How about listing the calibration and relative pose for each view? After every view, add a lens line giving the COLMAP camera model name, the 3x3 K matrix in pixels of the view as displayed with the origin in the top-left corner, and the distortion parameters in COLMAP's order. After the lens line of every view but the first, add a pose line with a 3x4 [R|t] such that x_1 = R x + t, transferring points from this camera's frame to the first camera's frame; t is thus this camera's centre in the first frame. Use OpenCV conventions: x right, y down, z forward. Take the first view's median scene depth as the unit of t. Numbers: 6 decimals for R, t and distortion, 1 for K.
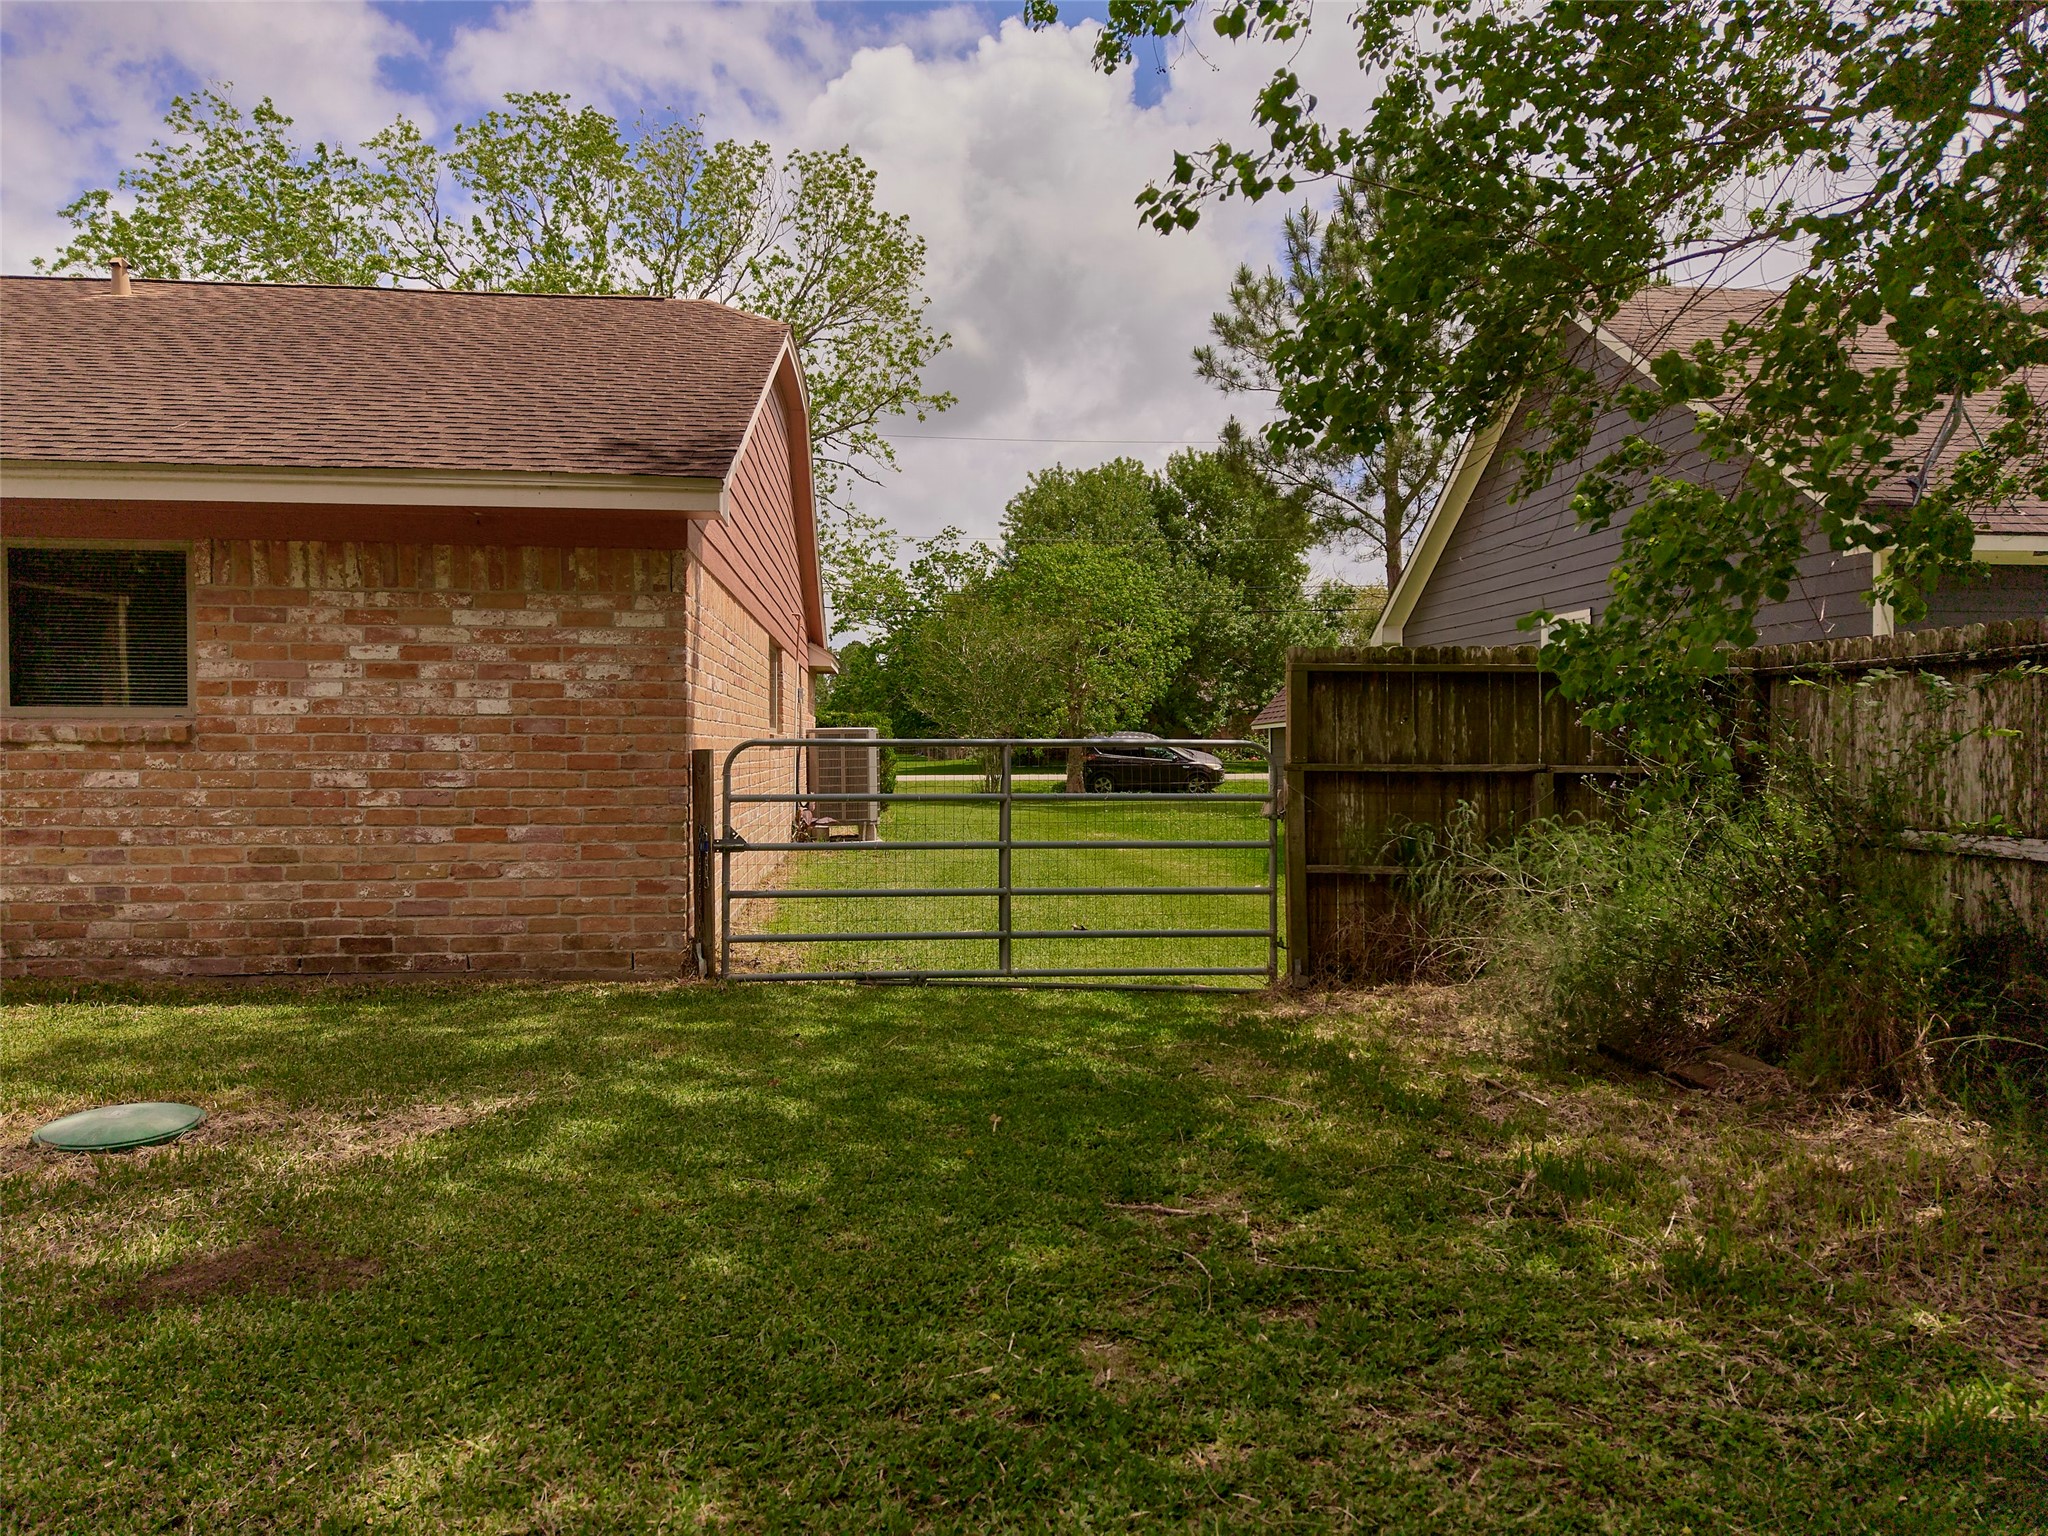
lens RADIAL K [[1381.0, 0, 1005.0], [0, 1381.0, 755.4], [0, 0, 1]] dist [0.031887, -0.026656]
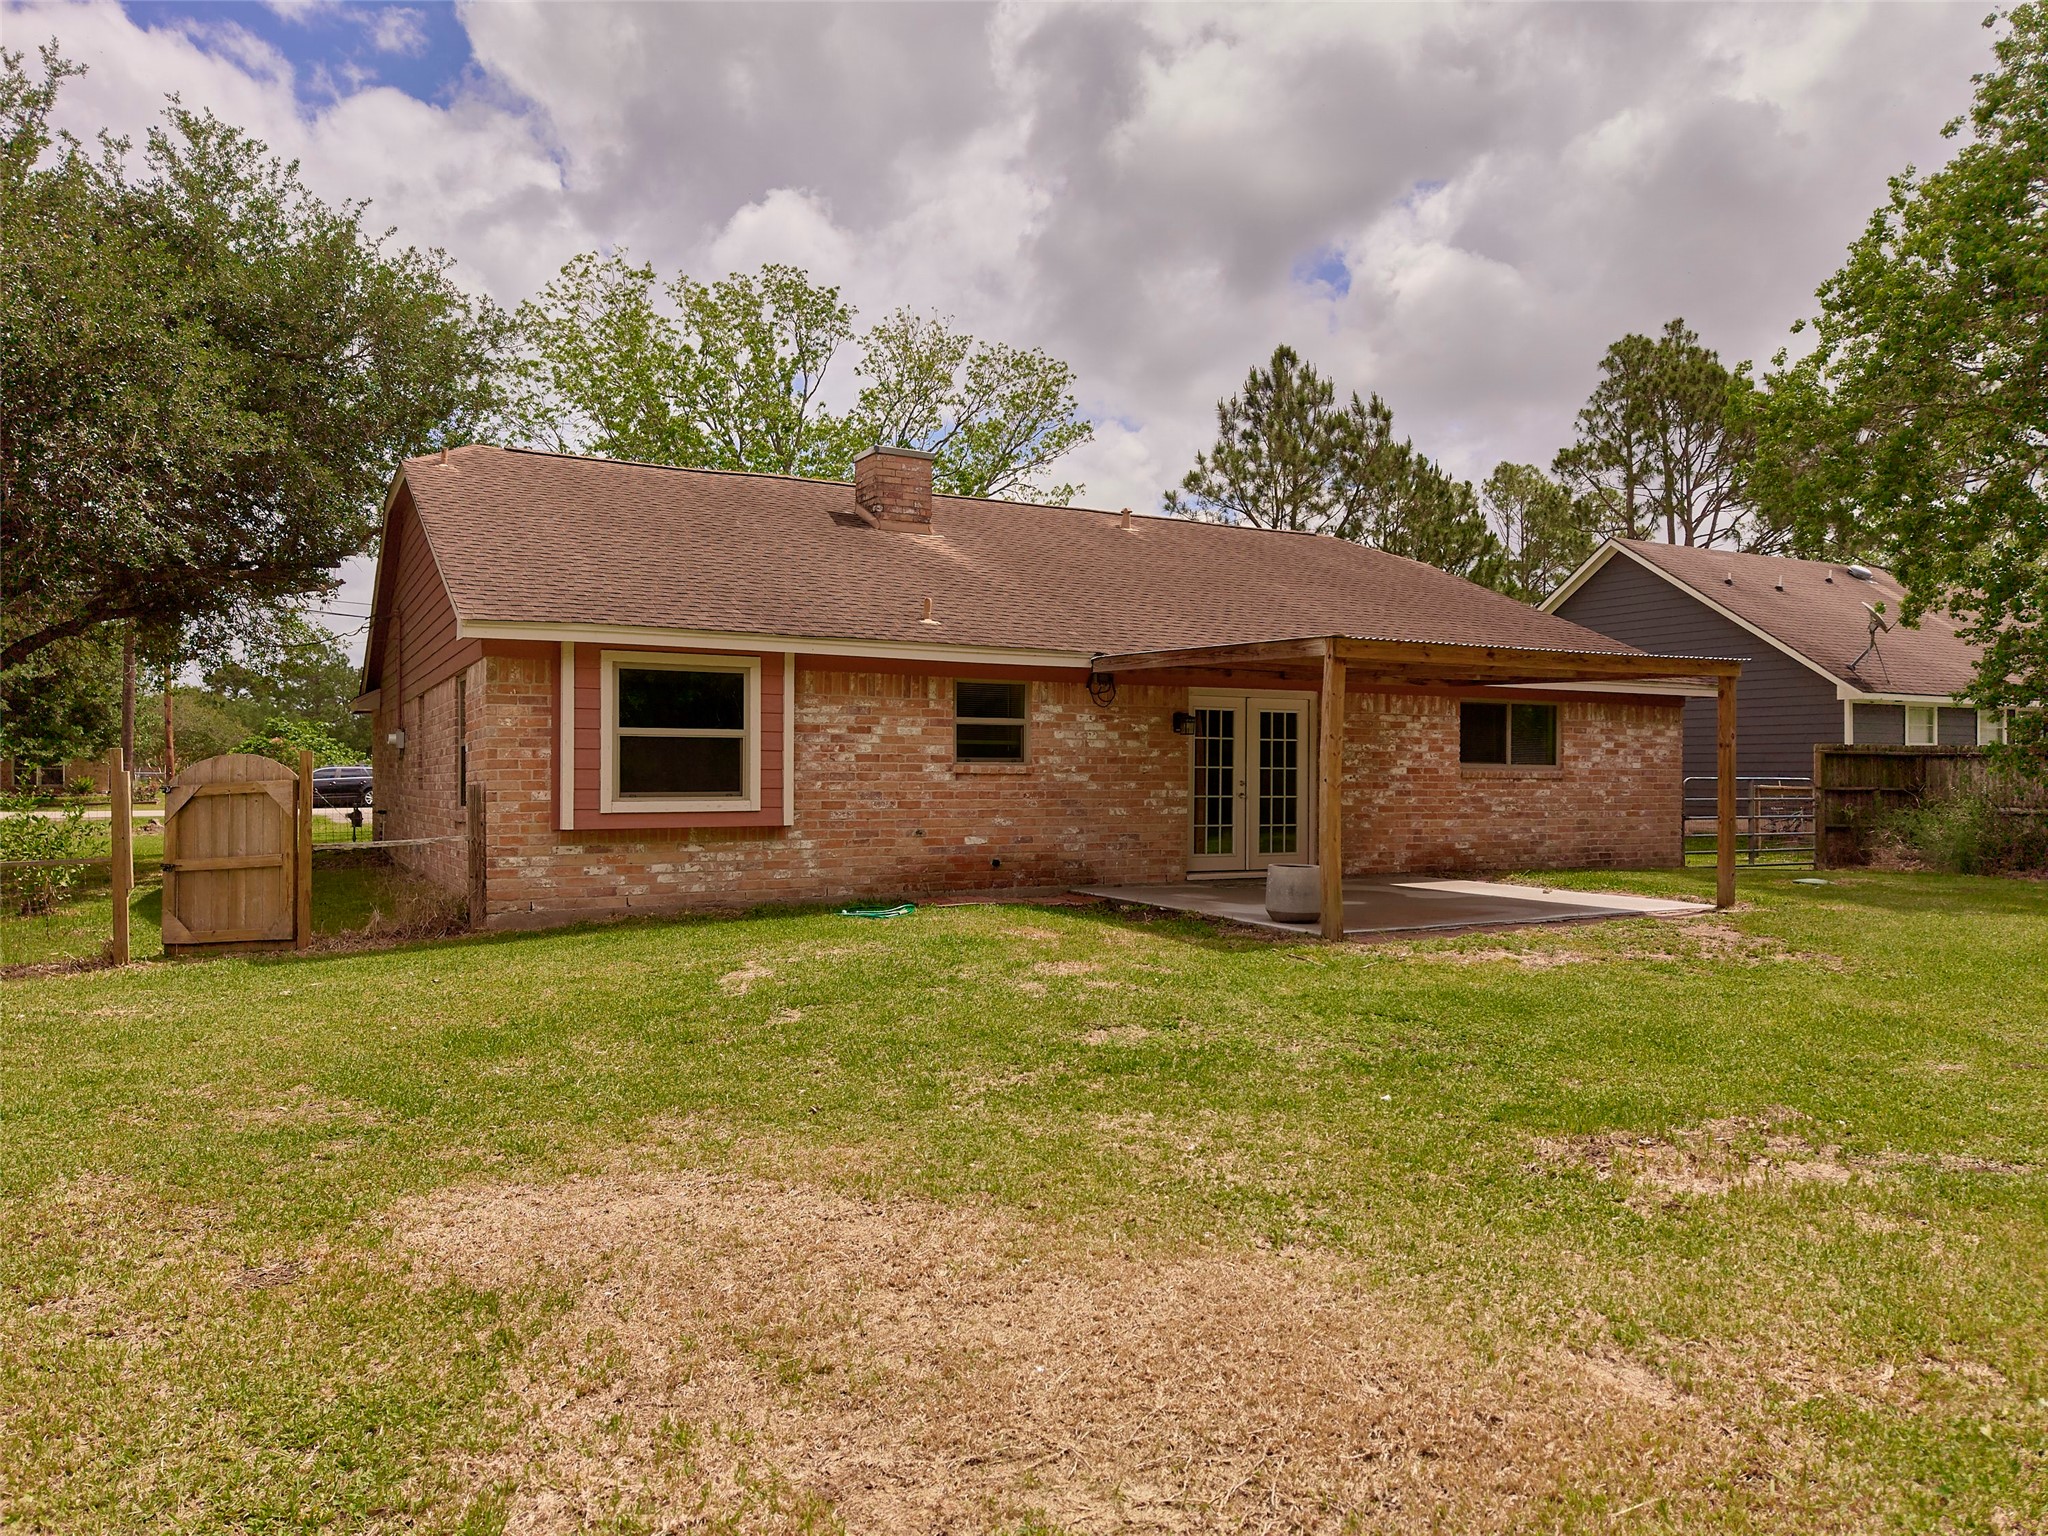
lens RADIAL K [[1381.0, 0, 1038.5], [0, 1381.0, 772.8], [0, 0, 1]] dist [0.031887, -0.026656]
pose [[0.915176, 0.006486, 0.403003, -2.449714], [-0.002090, 0.999933, -0.011346, 0.010703], [-0.403050, 0.009542, 0.915128, -0.951907]]
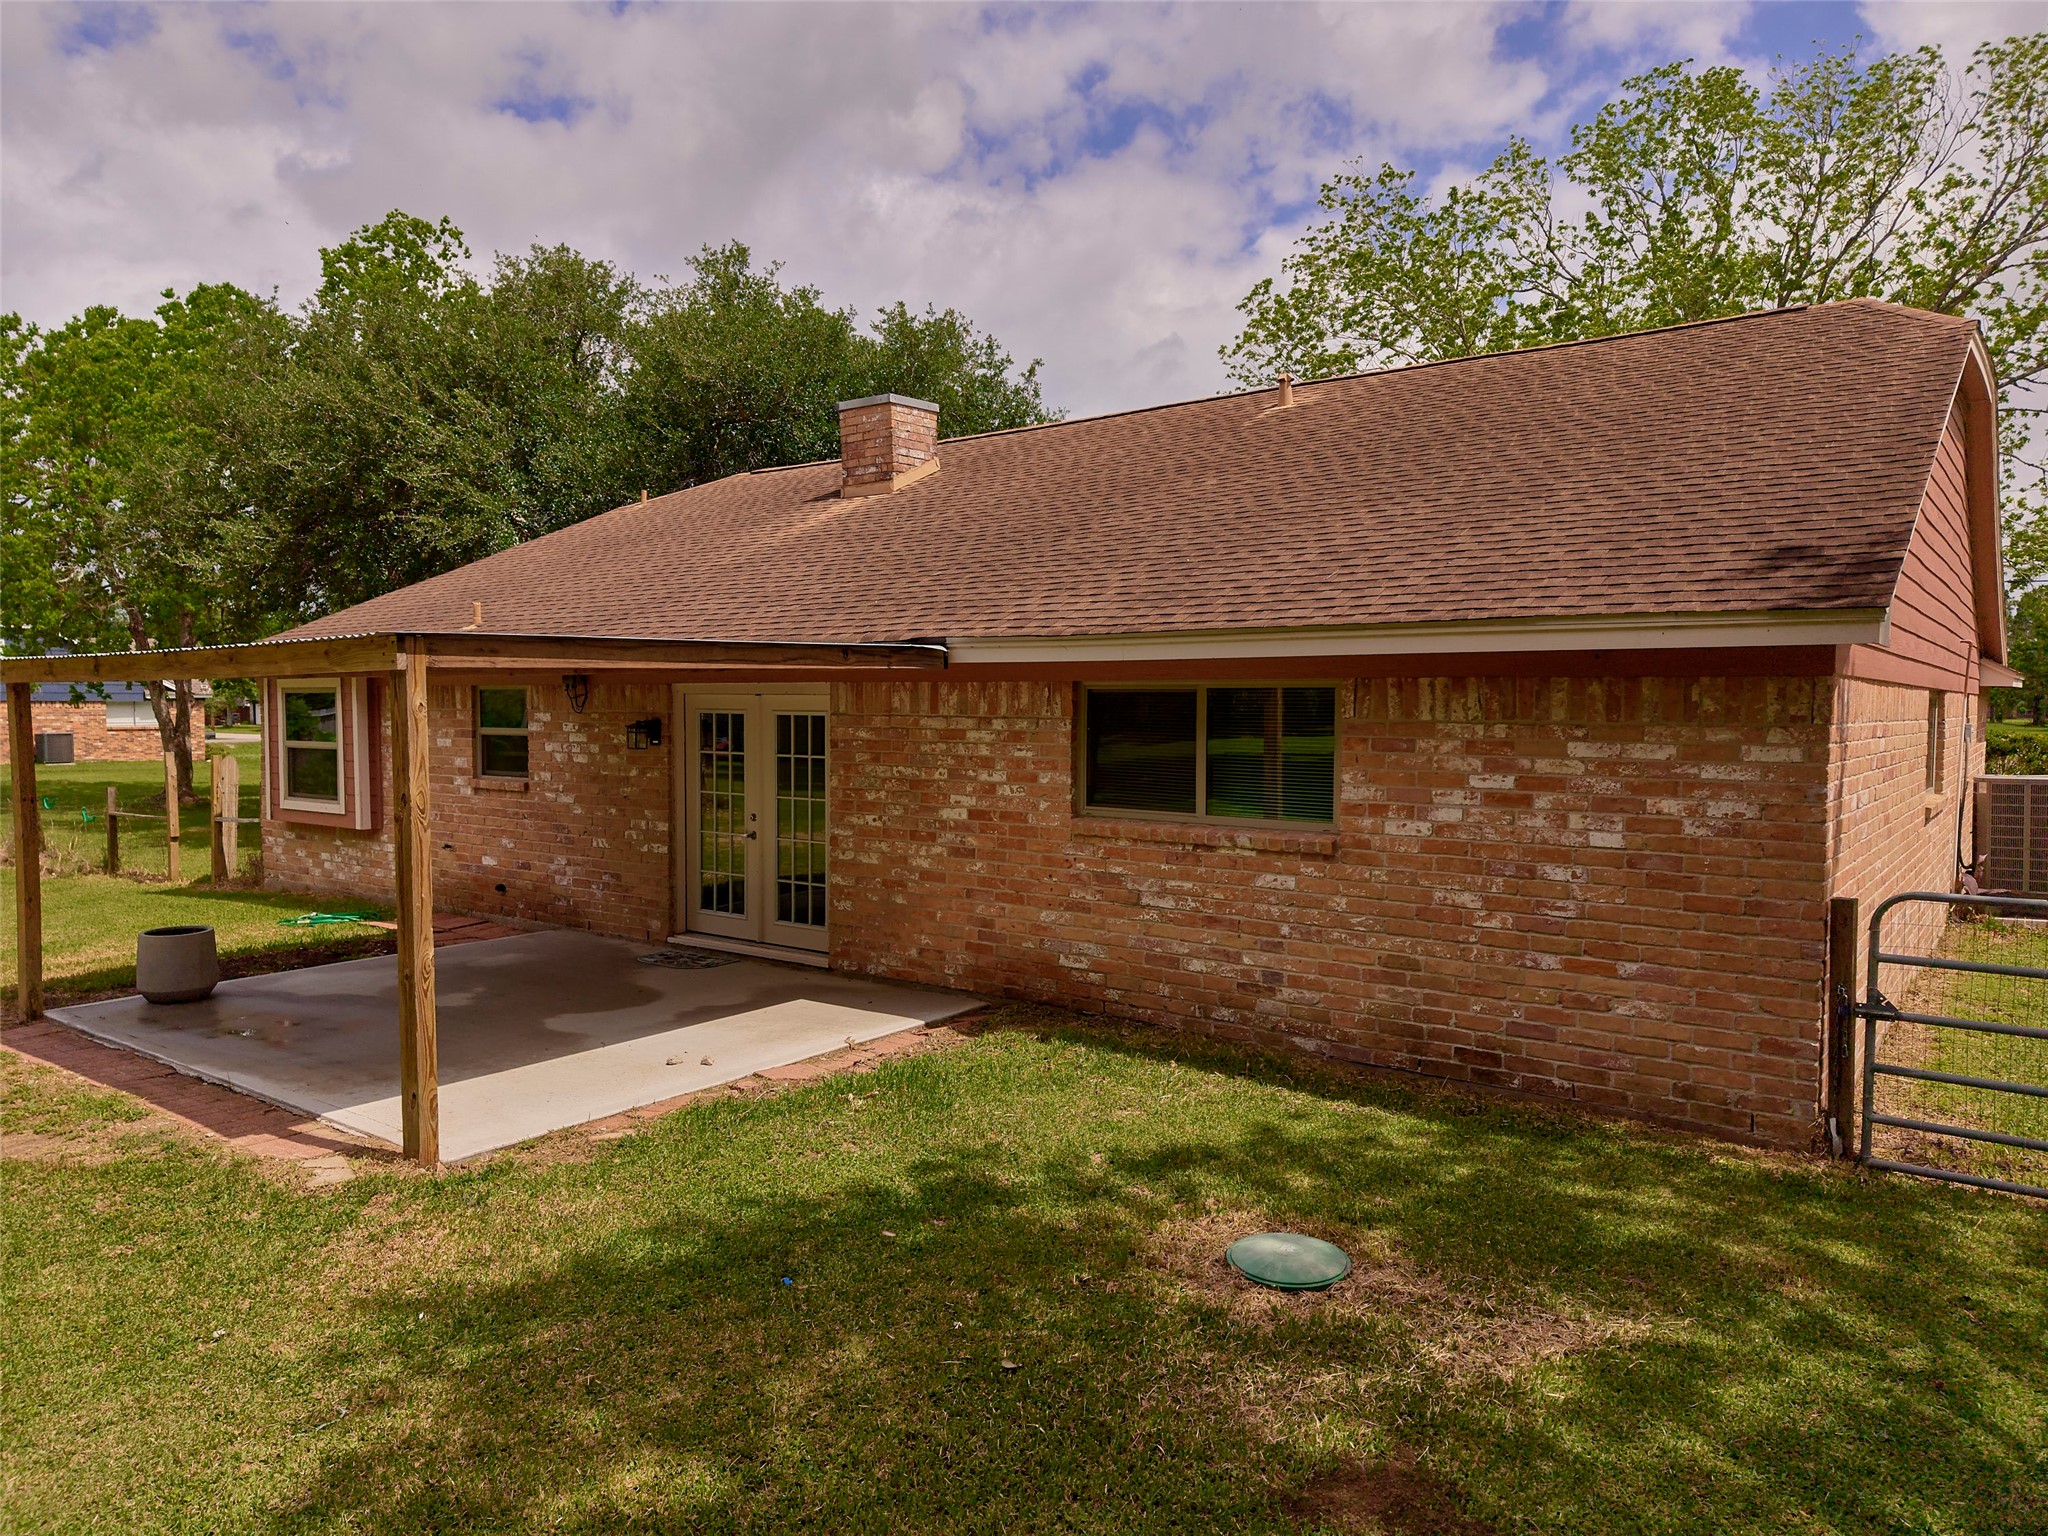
lens RADIAL K [[1381.0, 0, 1033.4], [0, 1381.0, 763.3], [0, 0, 1]] dist [0.031887, -0.026656]
pose [[0.744143, 0.034867, -0.667110, -0.014100], [-0.013154, 0.999208, 0.037552, -0.119957], [0.667891, -0.019169, 0.744012, -0.008479]]
